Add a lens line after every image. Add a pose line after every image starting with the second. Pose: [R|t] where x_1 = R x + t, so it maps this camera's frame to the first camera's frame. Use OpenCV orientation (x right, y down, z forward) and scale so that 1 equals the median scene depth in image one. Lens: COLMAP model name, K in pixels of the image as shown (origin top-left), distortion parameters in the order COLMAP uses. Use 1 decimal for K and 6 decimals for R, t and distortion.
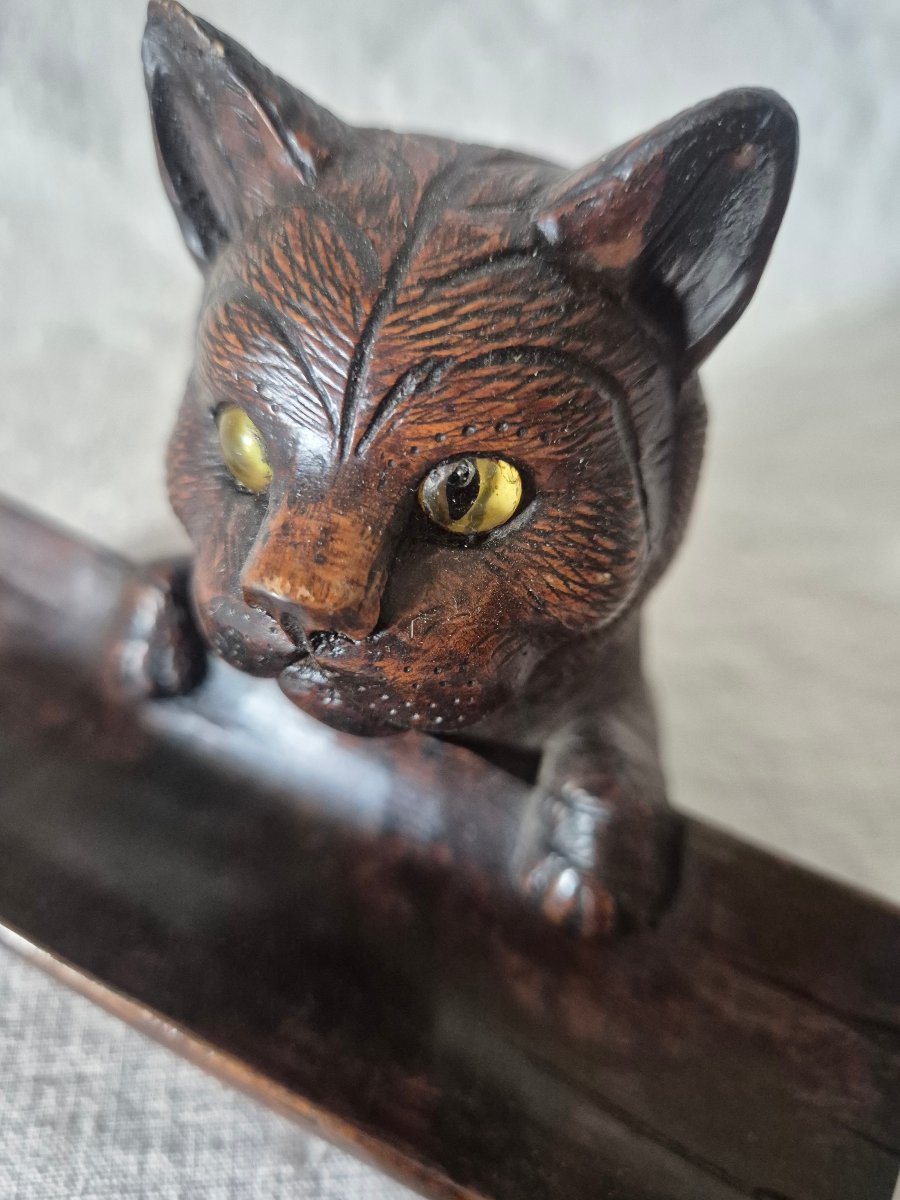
lens RADIAL K [[876.1, 0, 457.8], [0, 876.1, 593.1], [0, 0, 1]] dist [-0.043601, -0.017883]
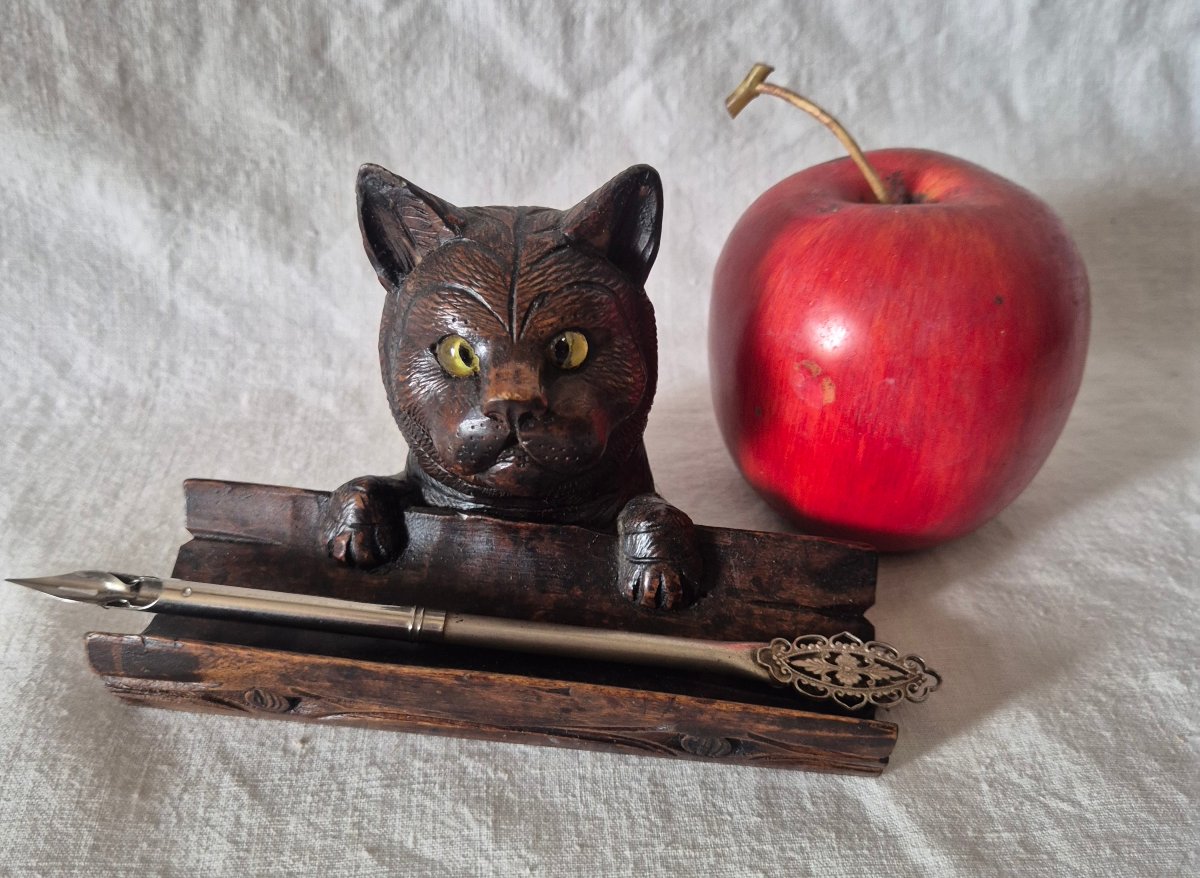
lens RADIAL K [[1038.8, 0, 603.5], [0, 1038.8, 481.8], [0, 0, 1]] dist [0.013180, -0.039184]
pose [[0.940297, -0.232082, 0.248957, -0.684885], [0.277691, 0.946063, -0.166890, 0.725050], [-0.196797, 0.226059, 0.954027, -1.591684]]
